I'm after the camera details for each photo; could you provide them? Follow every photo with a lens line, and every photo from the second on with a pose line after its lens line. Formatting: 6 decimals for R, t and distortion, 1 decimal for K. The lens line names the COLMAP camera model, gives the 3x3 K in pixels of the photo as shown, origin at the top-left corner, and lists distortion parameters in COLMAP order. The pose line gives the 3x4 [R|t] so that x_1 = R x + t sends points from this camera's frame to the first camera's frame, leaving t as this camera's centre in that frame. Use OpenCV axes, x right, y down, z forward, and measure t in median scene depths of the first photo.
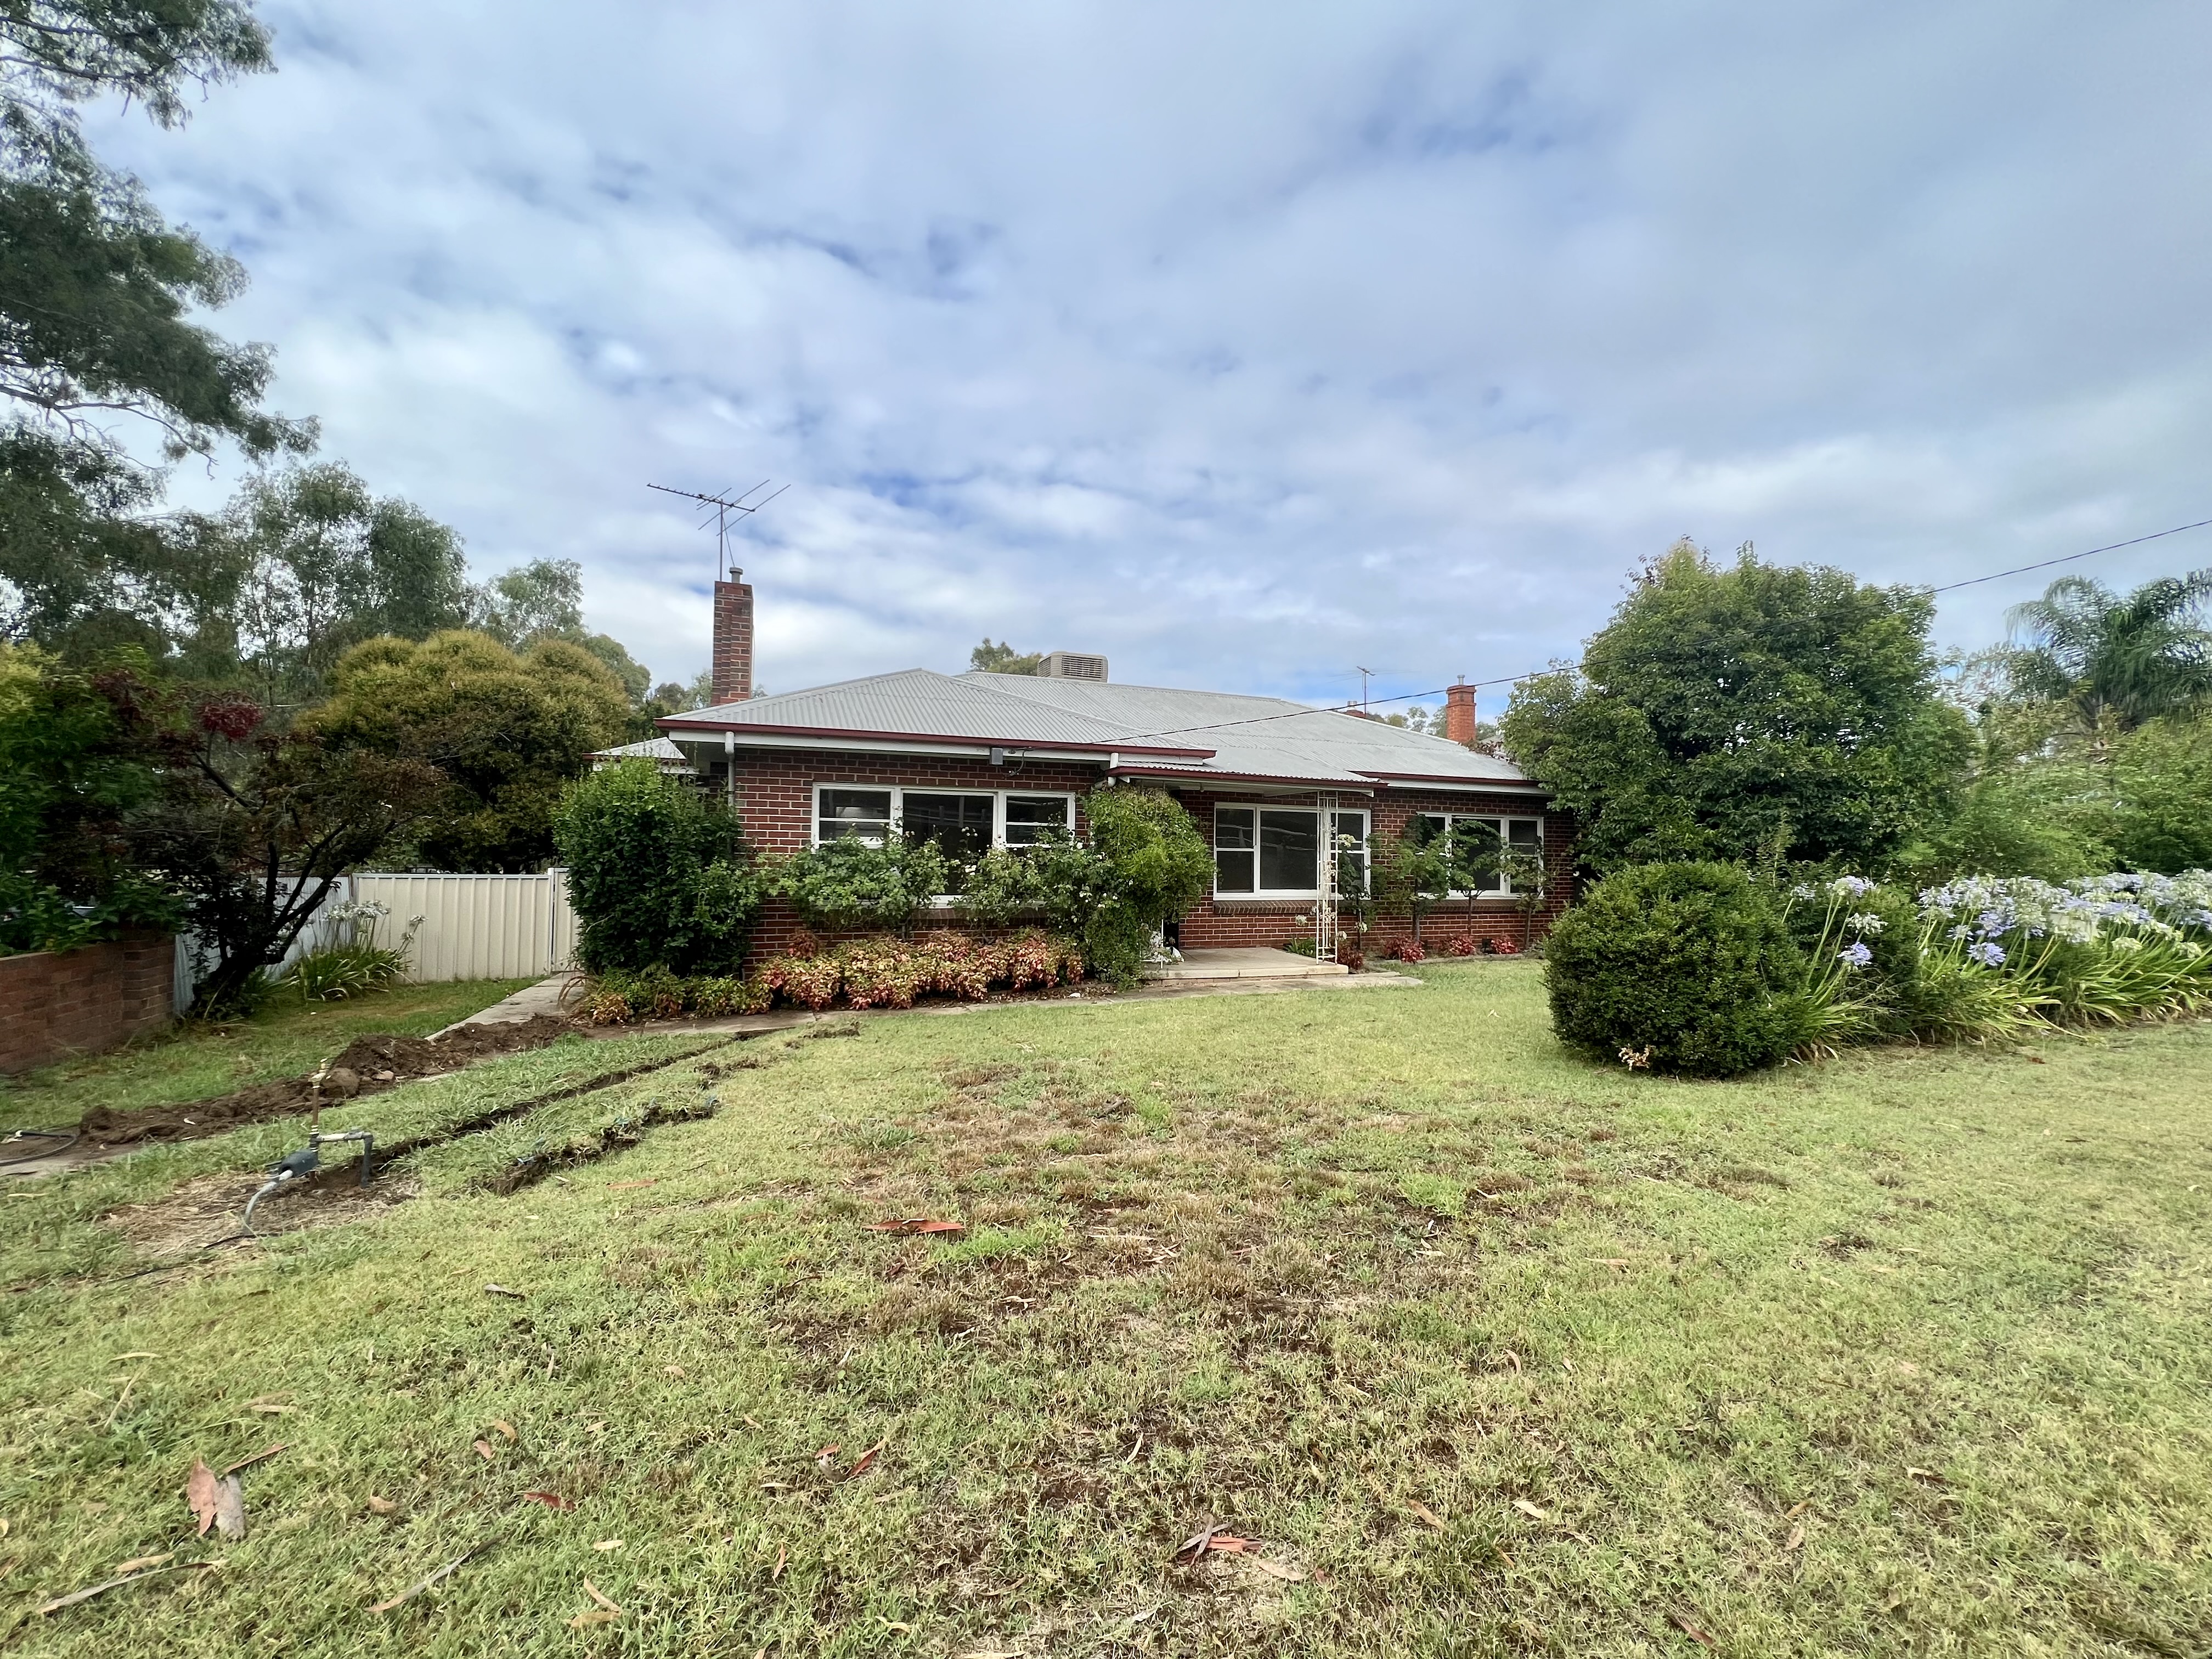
lens RADIAL K [[930.4, 0, 1106.0], [0, 930.4, 829.5], [0, 0, 1]] dist [0.002014, 0.000166]
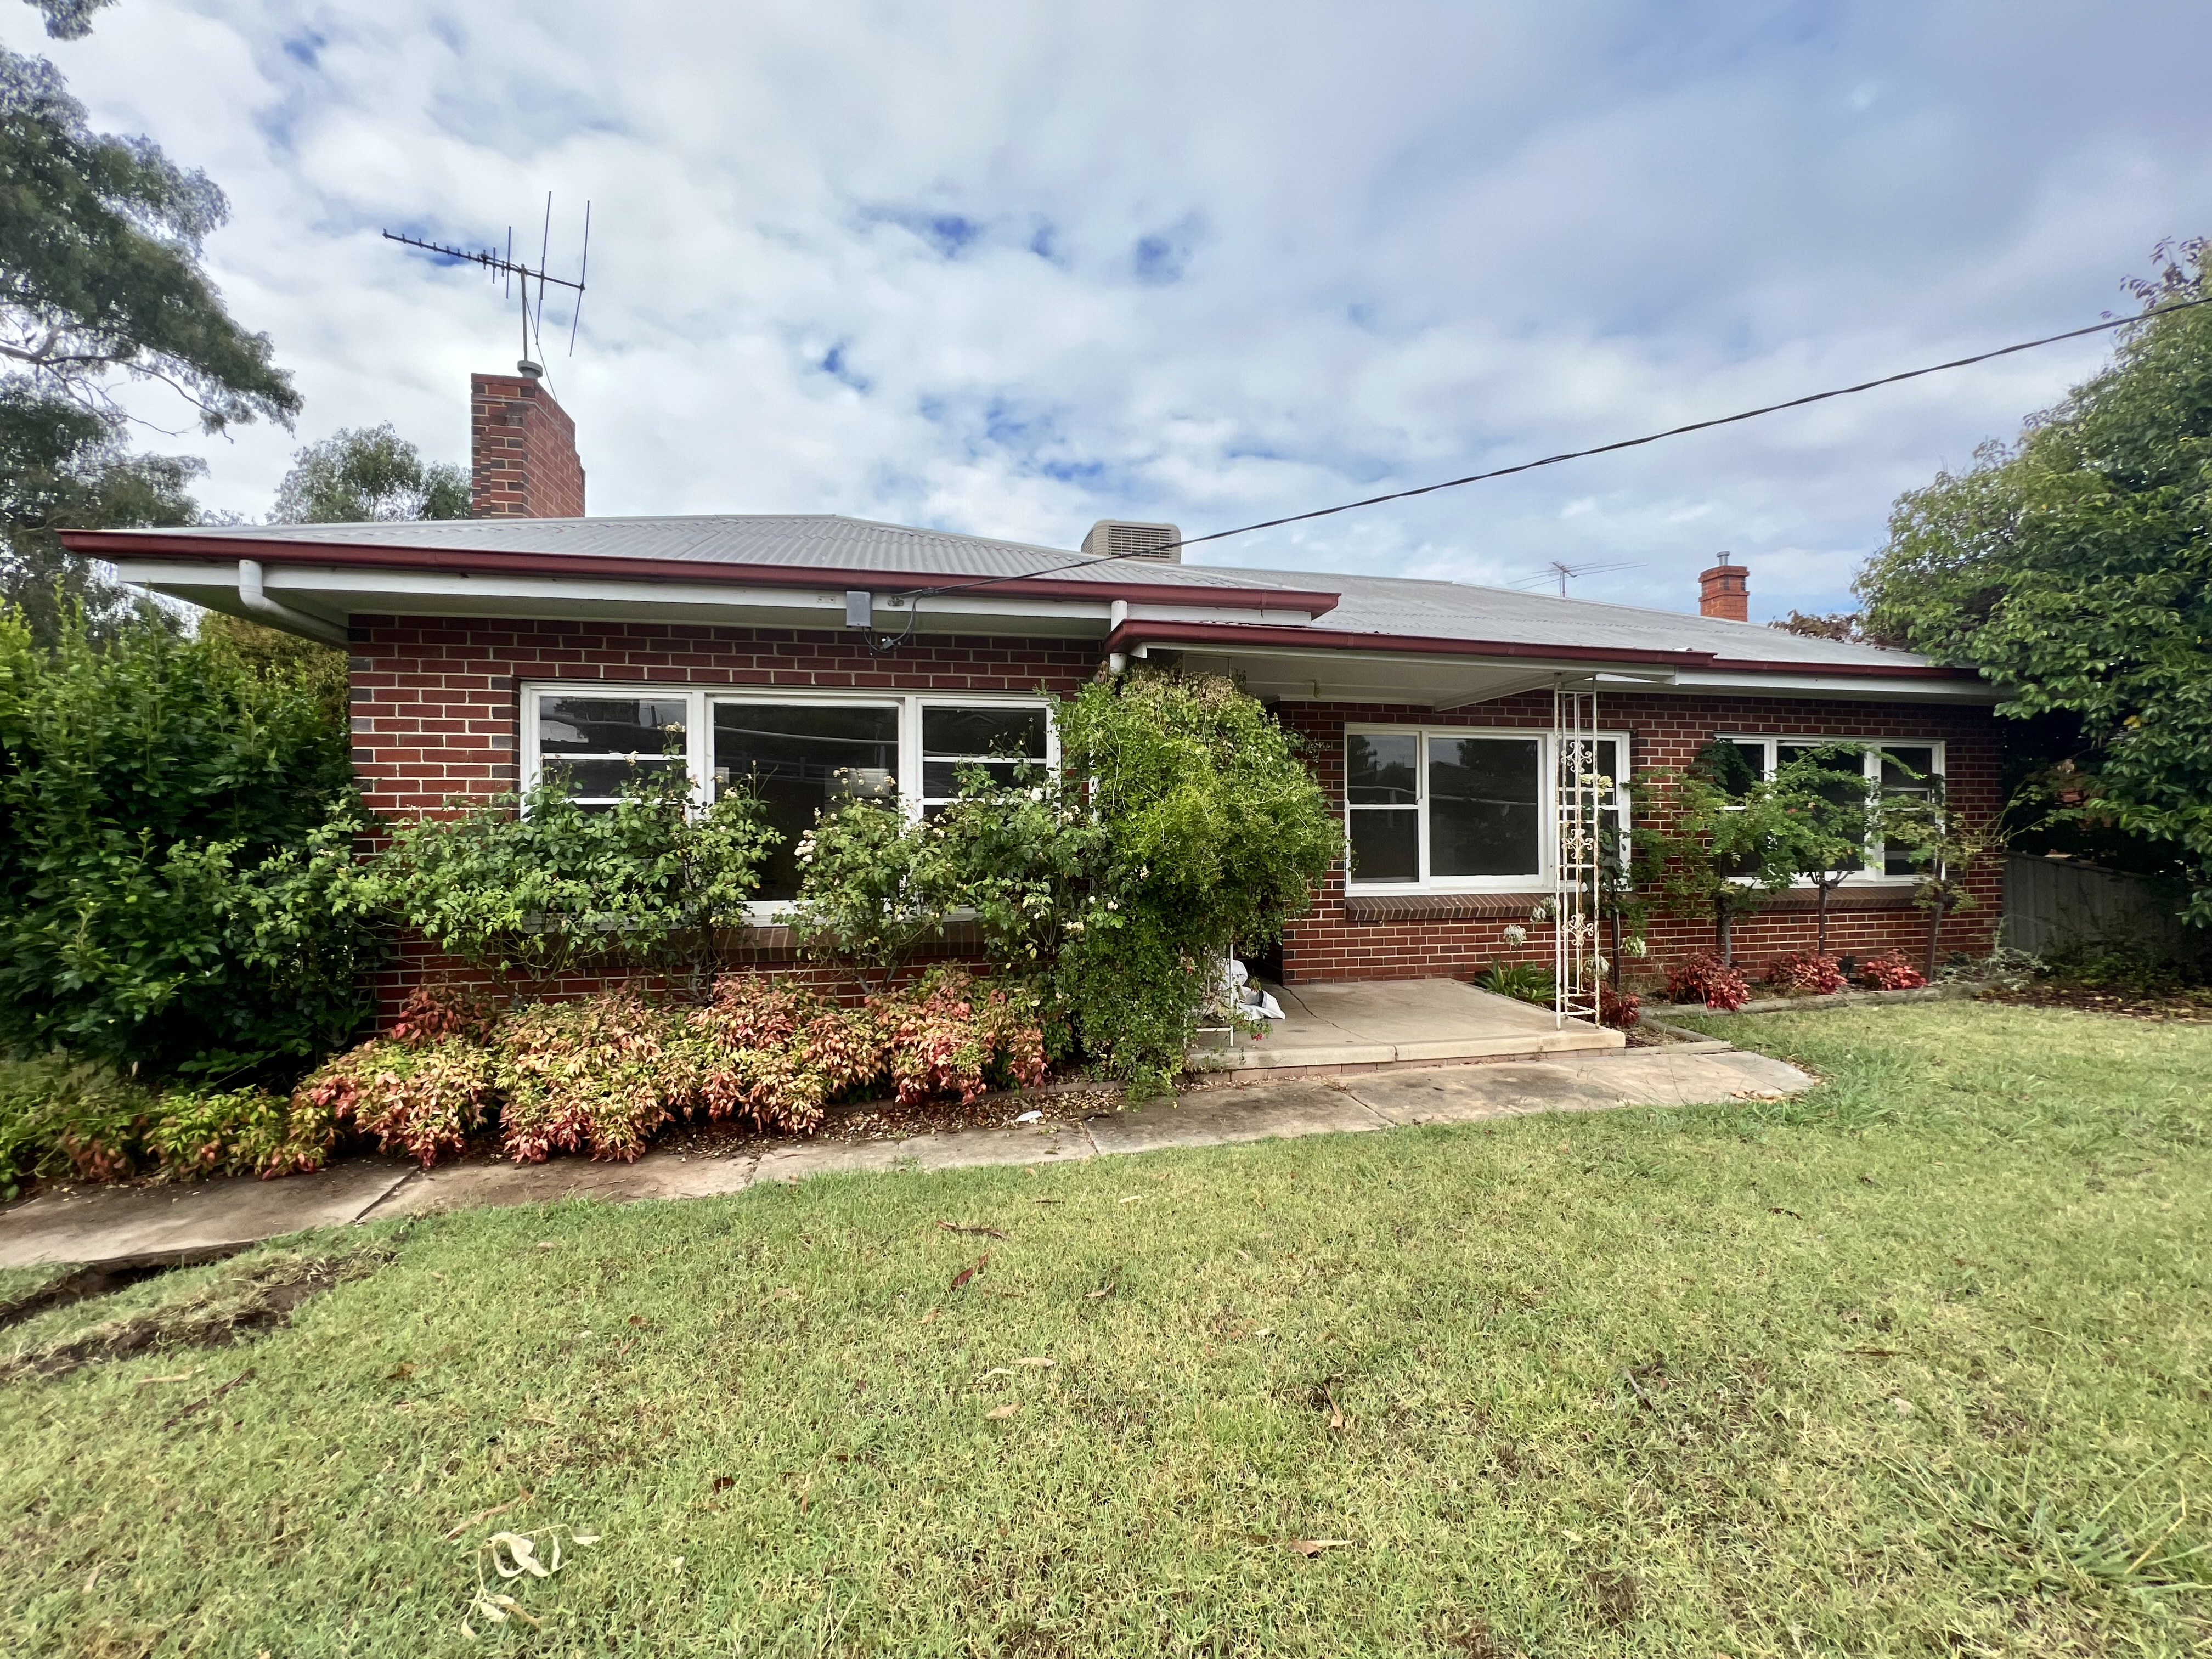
lens RADIAL K [[898.1, 0, 1106.0], [0, 898.1, 829.5], [0, 0, 1]] dist [-0.001992, 0.000829]
pose [[0.986476, -0.019951, -0.162685, 0.064278], [0.023436, 0.999534, 0.019533, 0.022151], [0.162220, -0.023082, 0.986485, 0.459059]]
